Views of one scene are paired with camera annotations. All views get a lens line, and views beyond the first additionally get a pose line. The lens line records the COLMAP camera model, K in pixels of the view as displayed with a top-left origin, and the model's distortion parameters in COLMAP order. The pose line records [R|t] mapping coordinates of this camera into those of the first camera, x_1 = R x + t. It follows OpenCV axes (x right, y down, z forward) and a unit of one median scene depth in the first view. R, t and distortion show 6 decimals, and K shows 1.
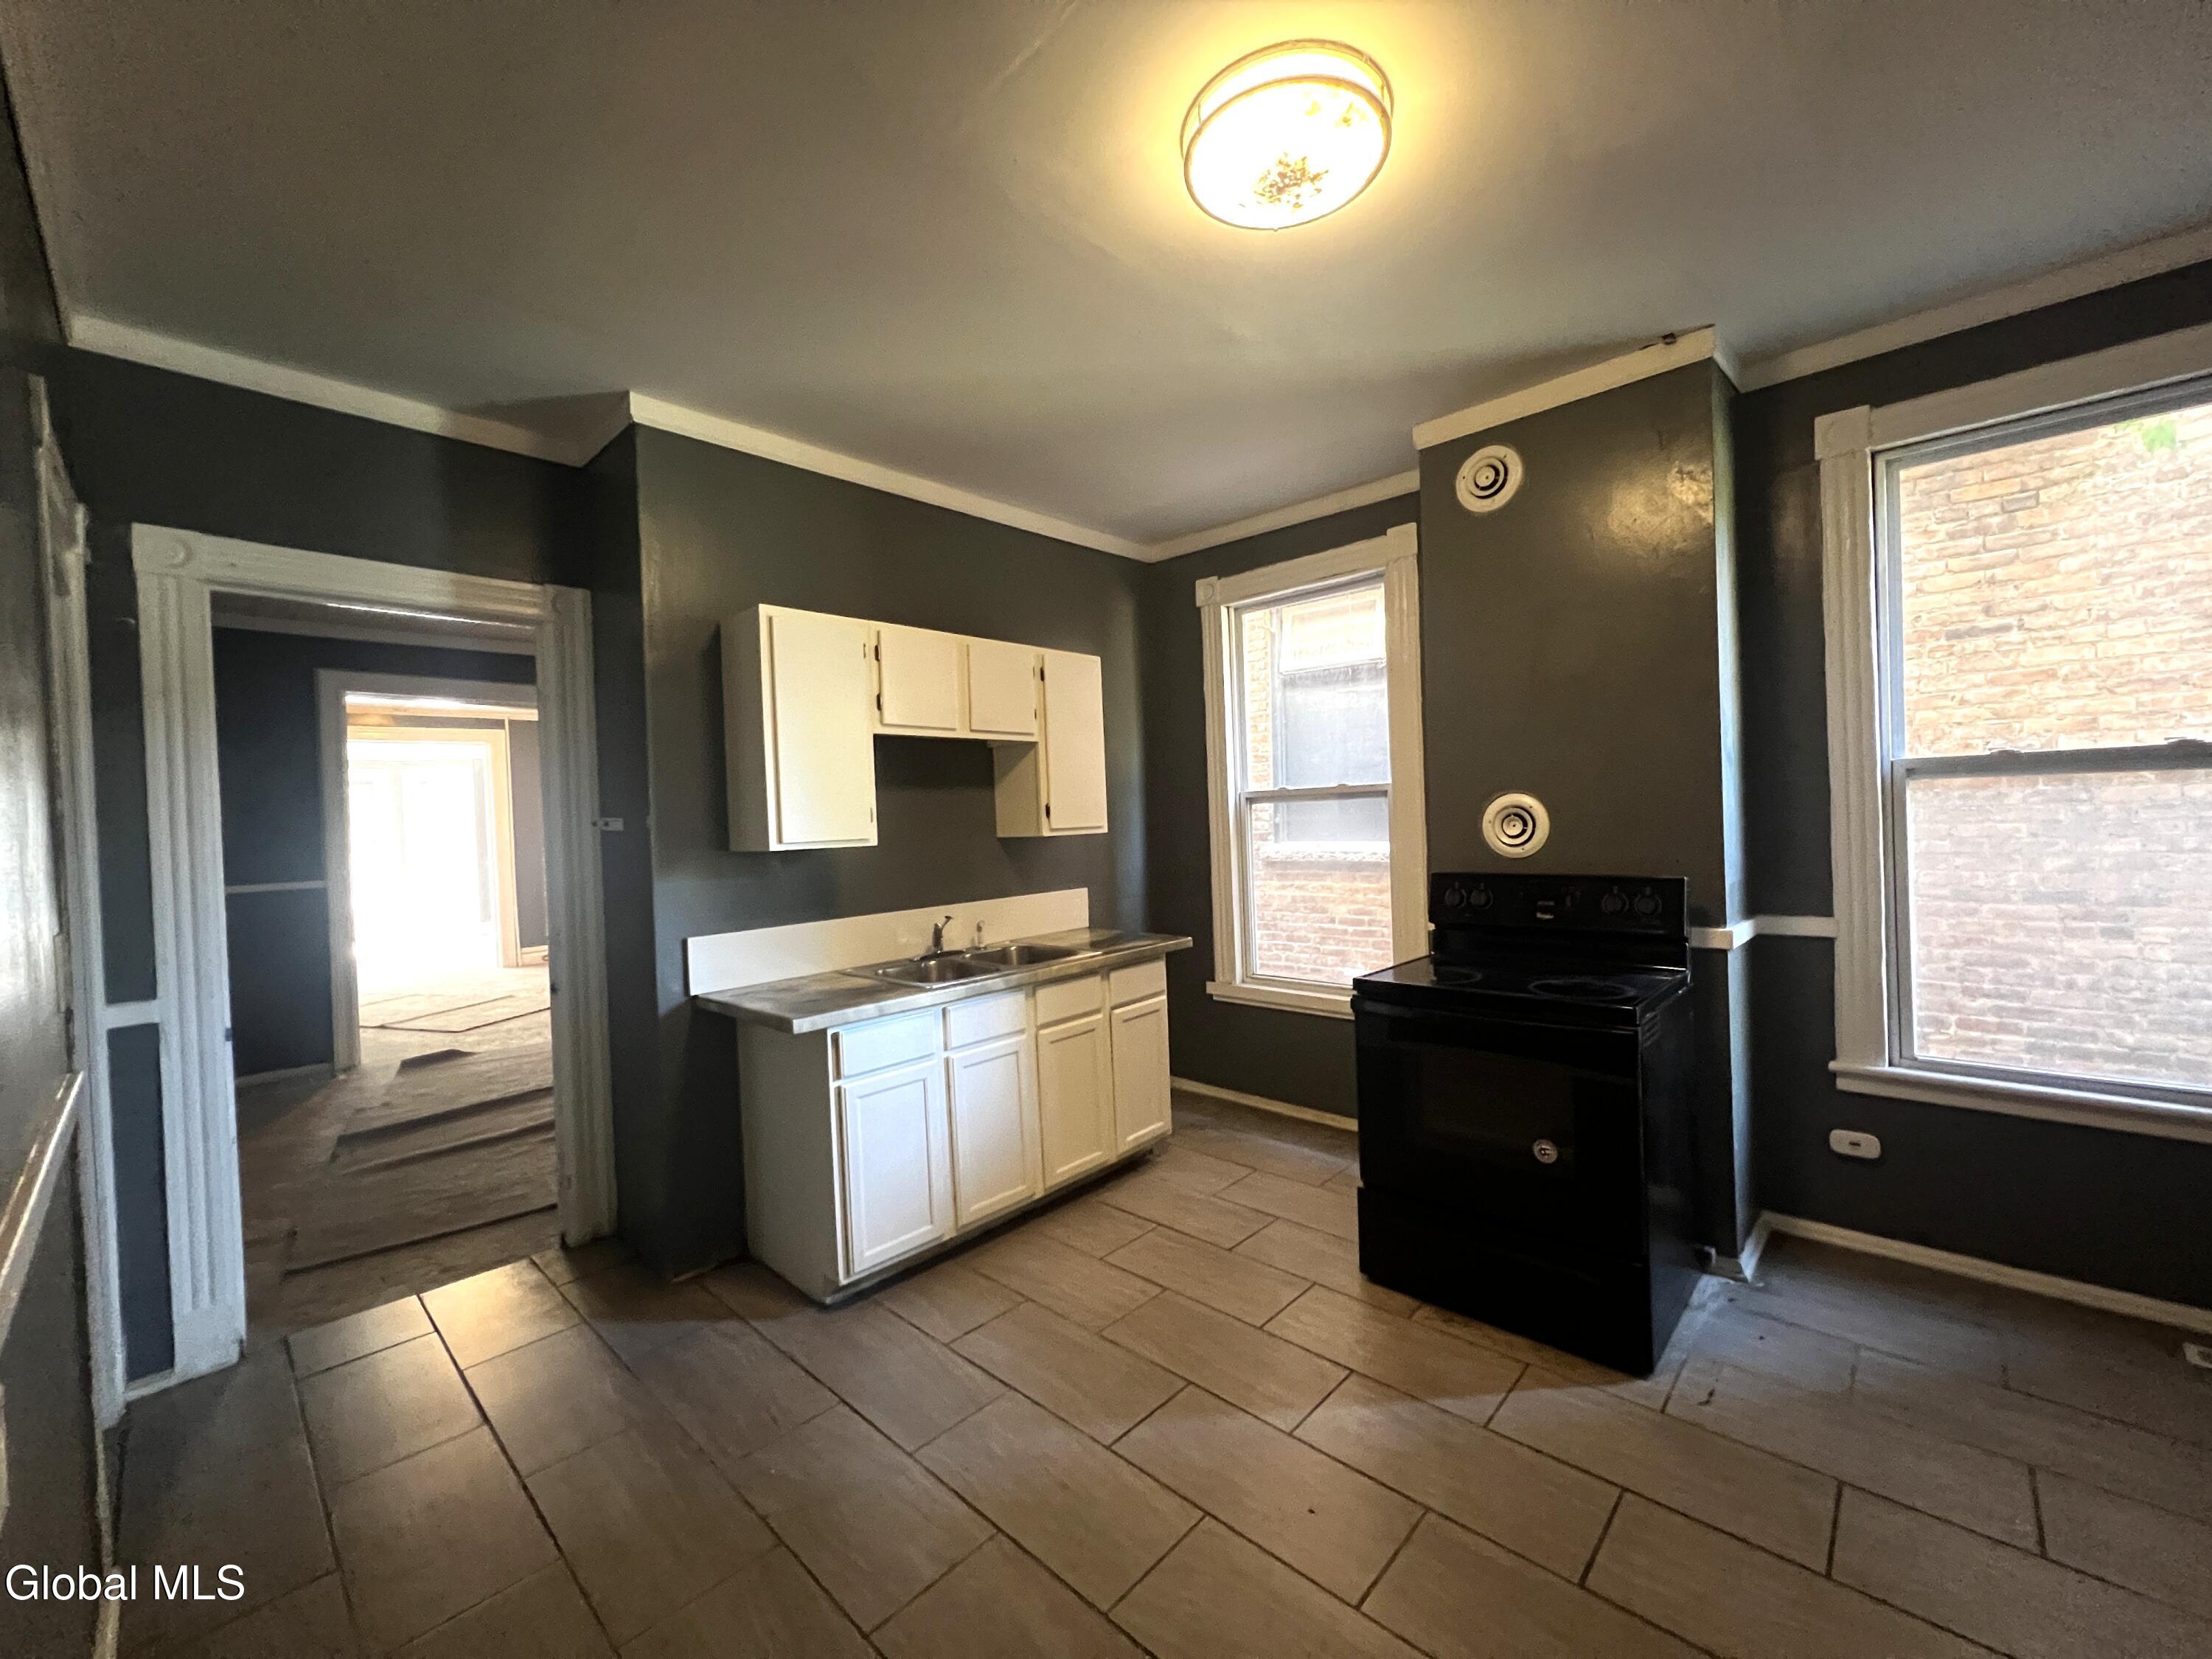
lens RADIAL K [[886.0, 0, 1110.9], [0, 886.0, 836.1], [0, 0, 1]] dist [-0.000411, 0.000285]
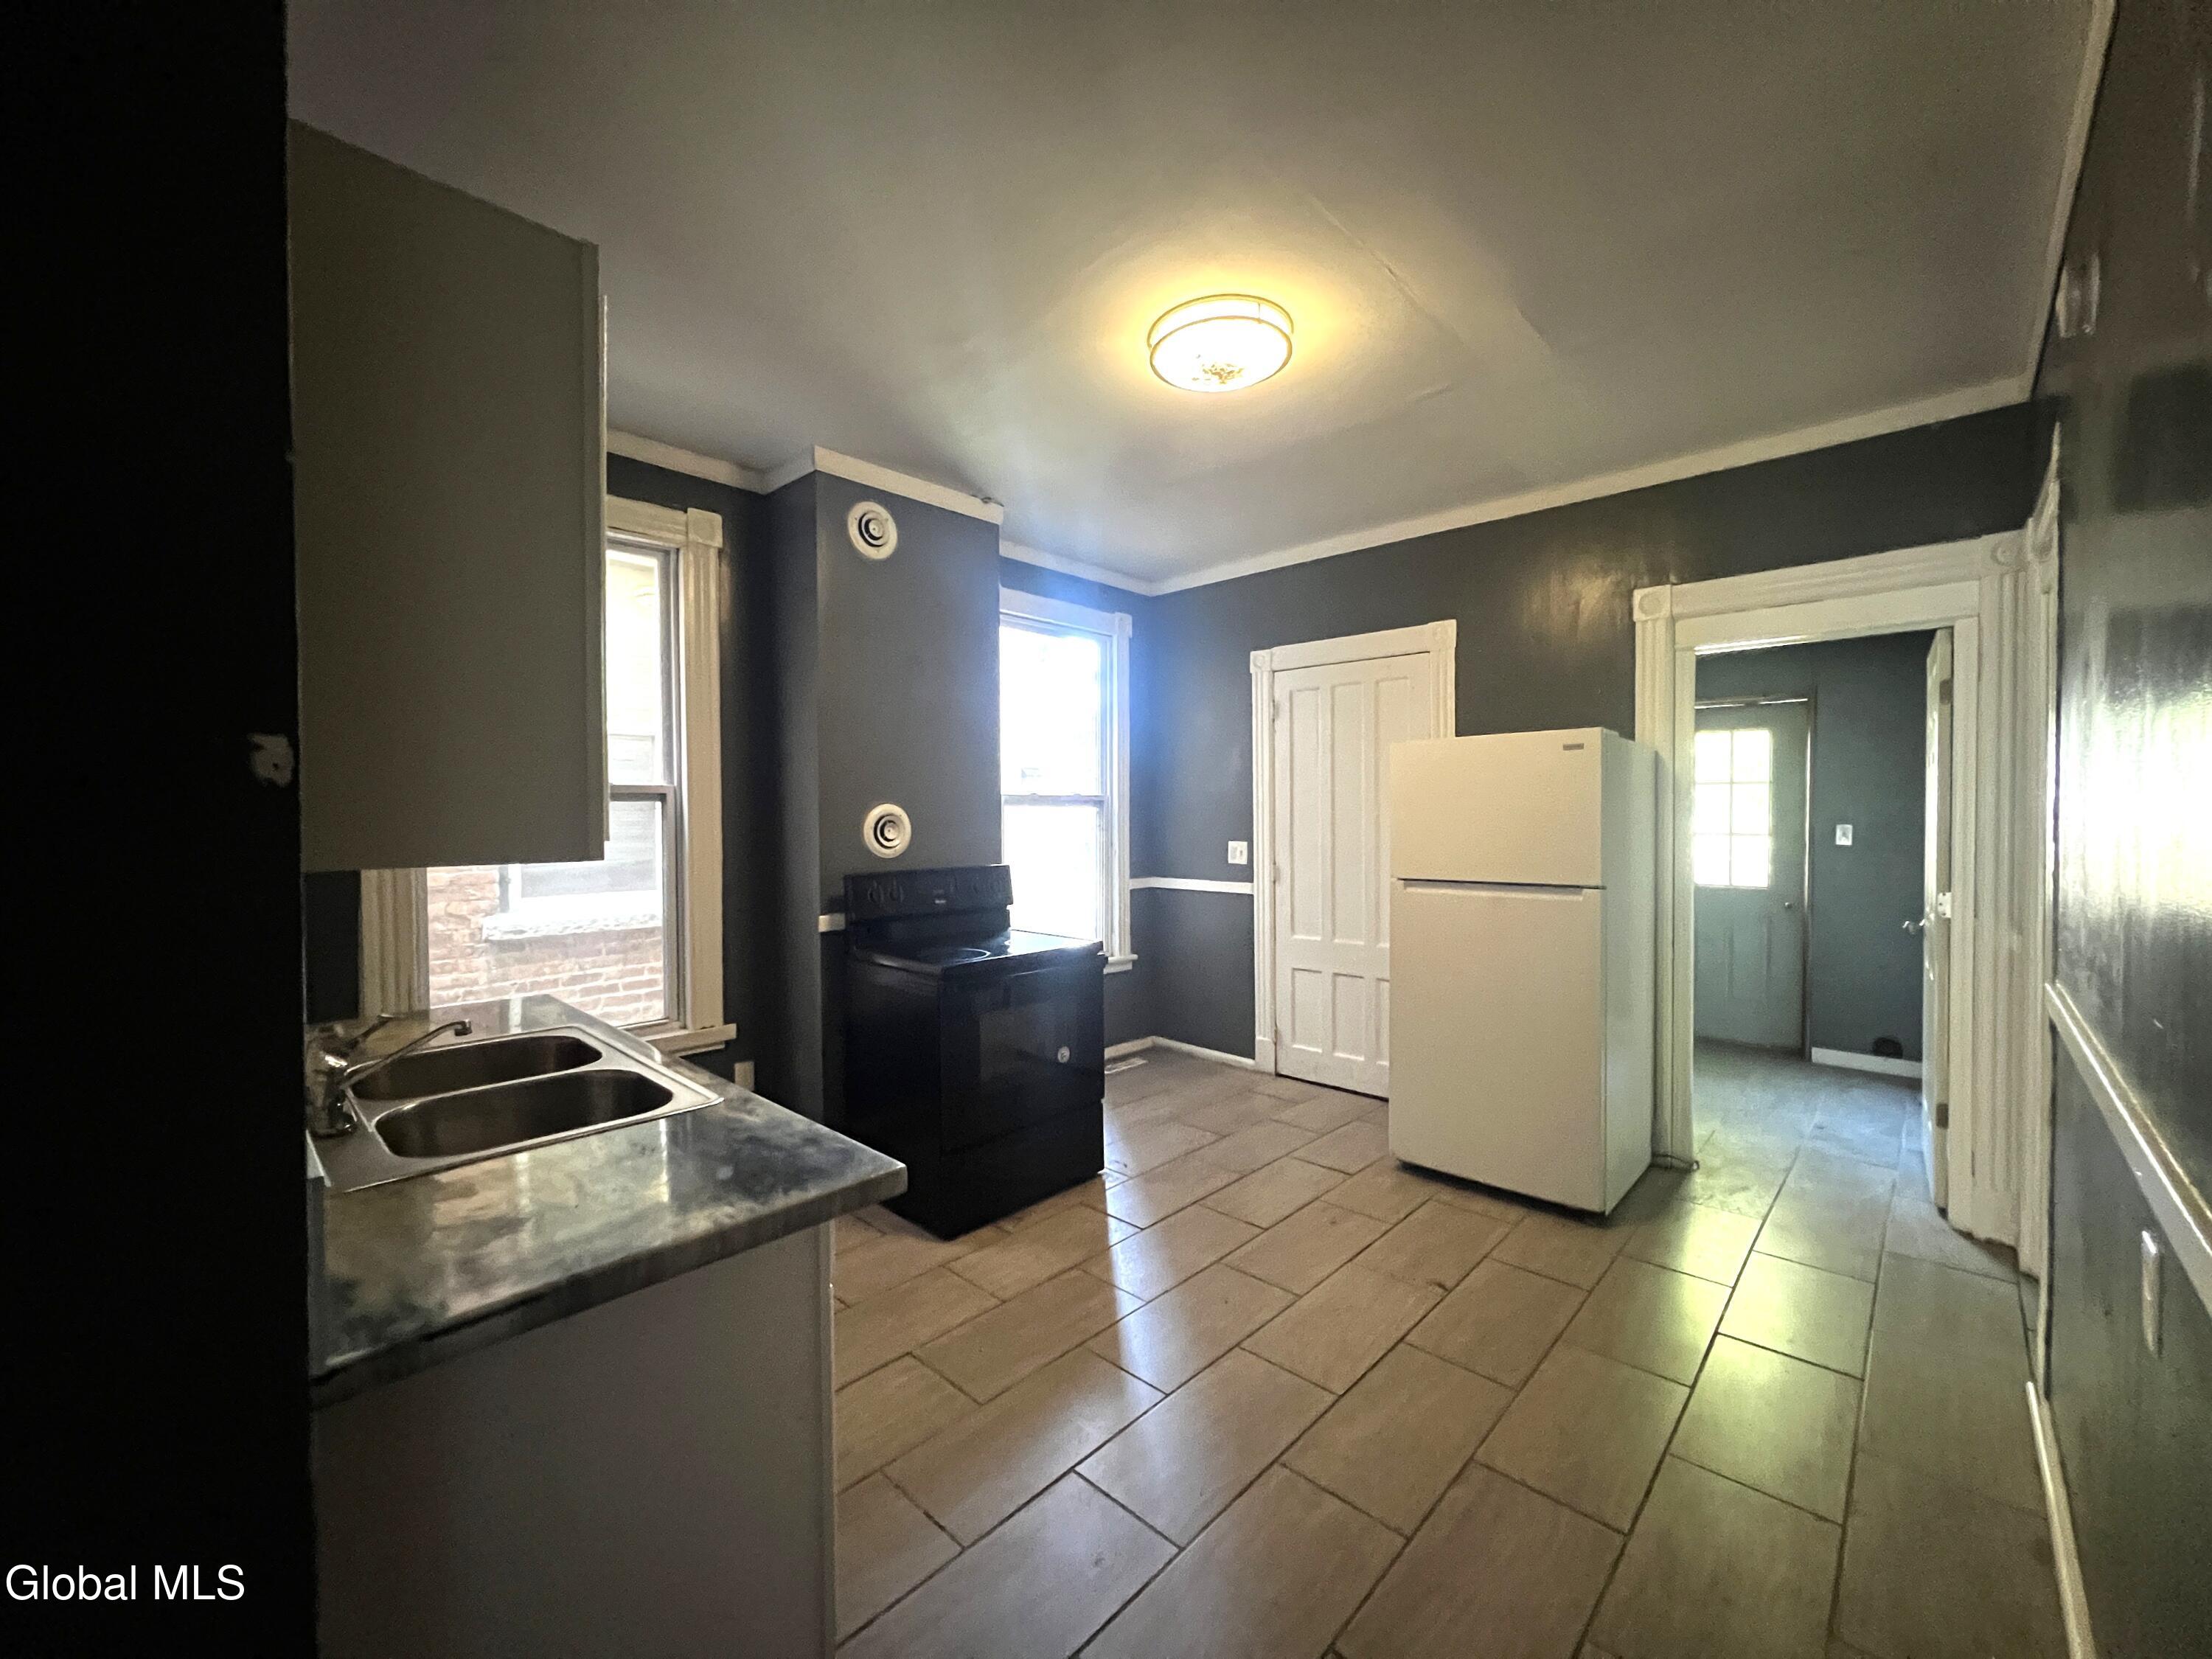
lens RADIAL K [[886.0, 0, 1107.2], [0, 886.0, 829.6], [0, 0, 1]] dist [-0.000411, 0.000285]
pose [[0.005040, 0.010568, 0.999931, -0.843032], [0.023132, 0.999675, -0.010682, 0.007415], [-0.999720, 0.023184, 0.004794, 0.812275]]
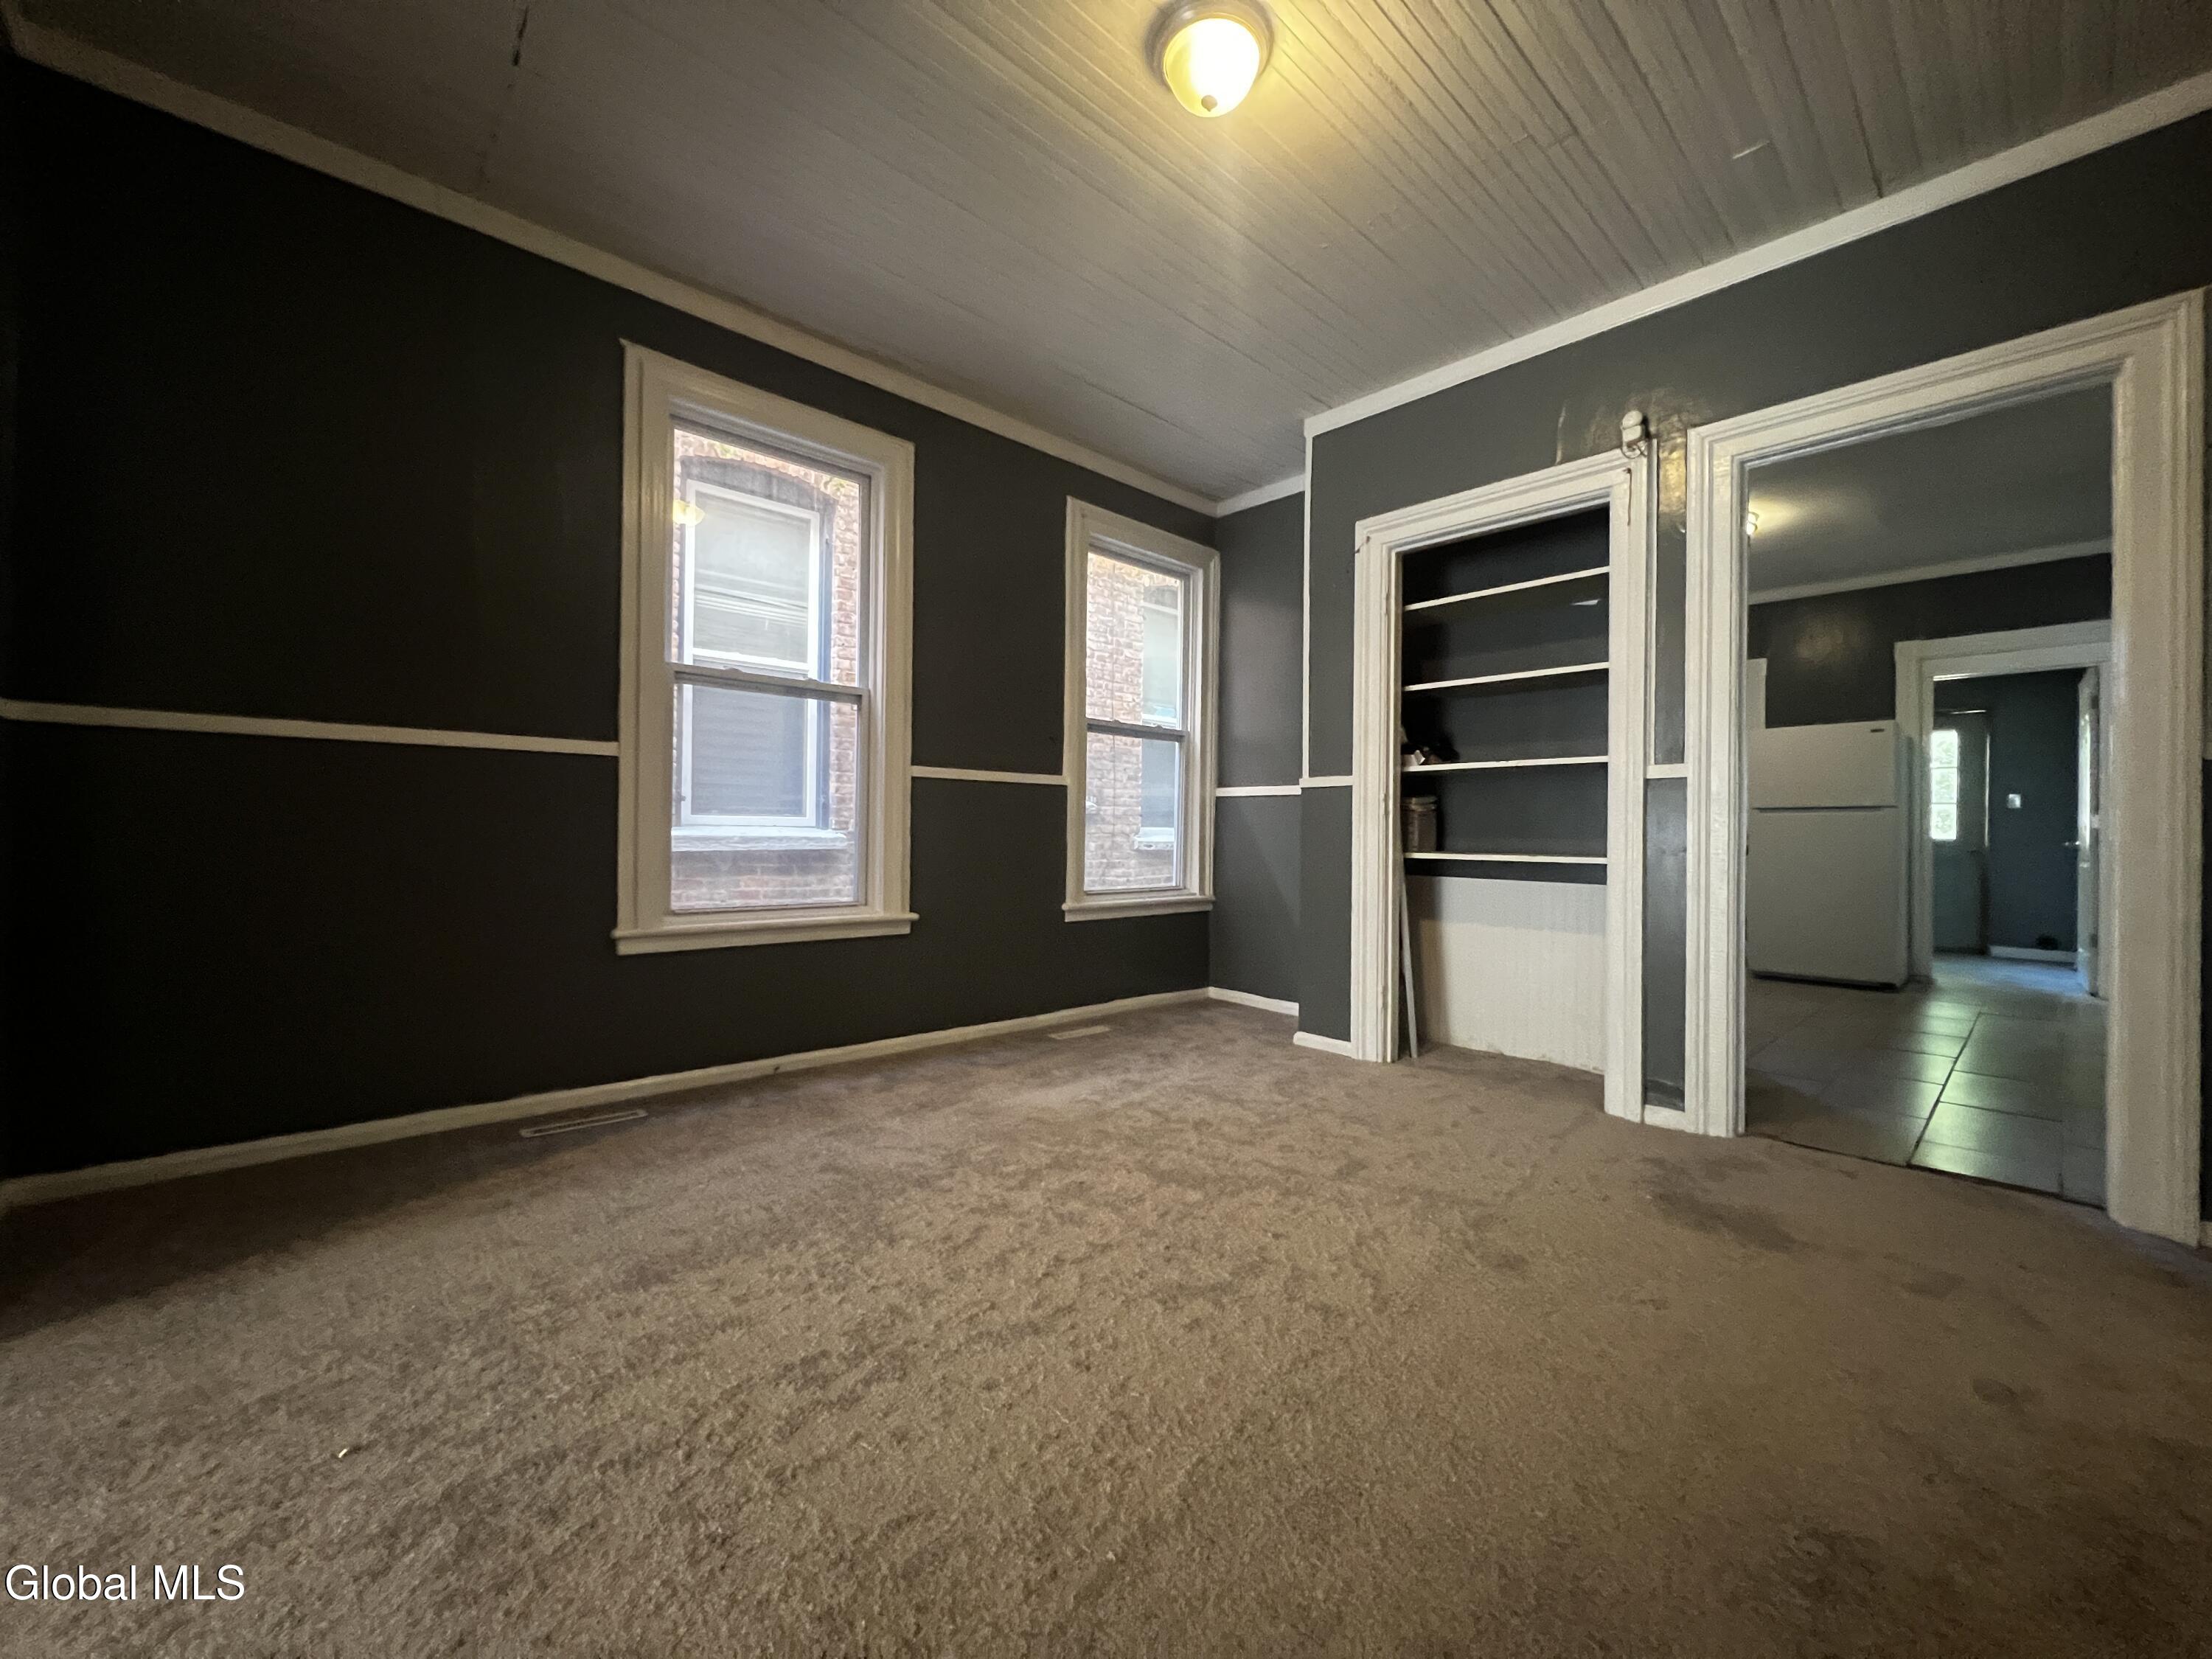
lens RADIAL K [[886.0, 0, 1094.3], [0, 886.0, 833.6], [0, 0, 1]] dist [-0.000411, 0.000285]
pose [[0.073718, 0.031494, 0.996782, -1.988960], [0.002949, 0.999490, -0.031797, 0.219955], [-0.997275, 0.005283, 0.073588, 1.981904]]
